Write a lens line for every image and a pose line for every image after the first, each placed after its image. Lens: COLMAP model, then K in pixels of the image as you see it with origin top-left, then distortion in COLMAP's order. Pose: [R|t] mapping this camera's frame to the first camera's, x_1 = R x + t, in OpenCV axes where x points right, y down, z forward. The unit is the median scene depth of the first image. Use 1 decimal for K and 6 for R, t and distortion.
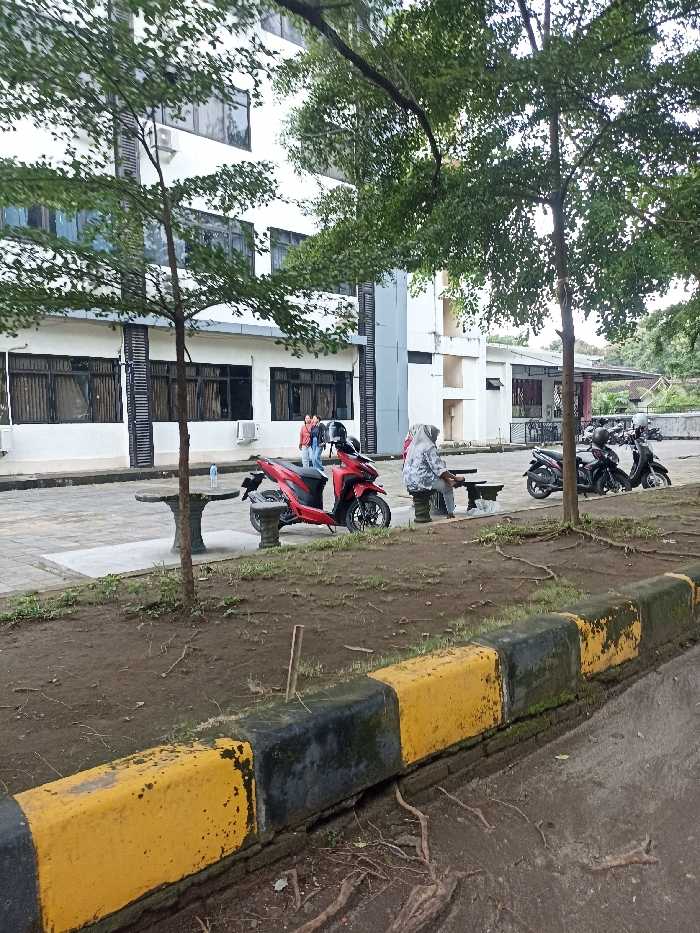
lens RADIAL K [[699.1, 0, 349.7], [0, 699.1, 470.5], [0, 0, 1]] dist [0.011276, -0.001413]
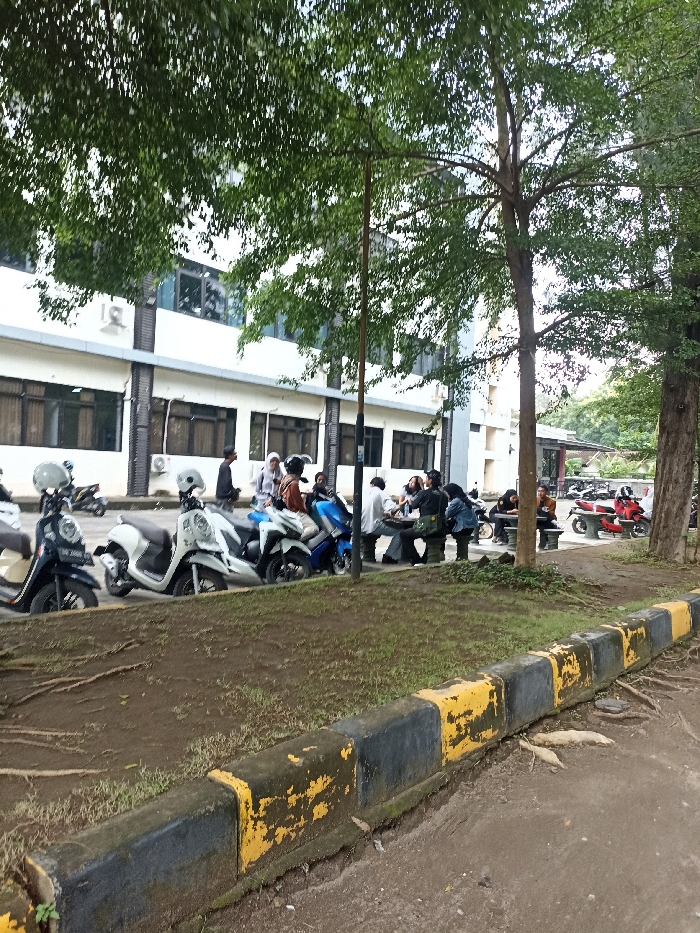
lens RADIAL K [[699.1, 0, 349.9], [0, 699.1, 463.7], [0, 0, 1]] dist [0.011276, -0.001413]
pose [[0.987985, 0.069380, 0.138100, -0.277147], [-0.059492, 0.995446, -0.074486, 0.019261], [-0.142639, 0.065375, 0.987613, -0.252613]]
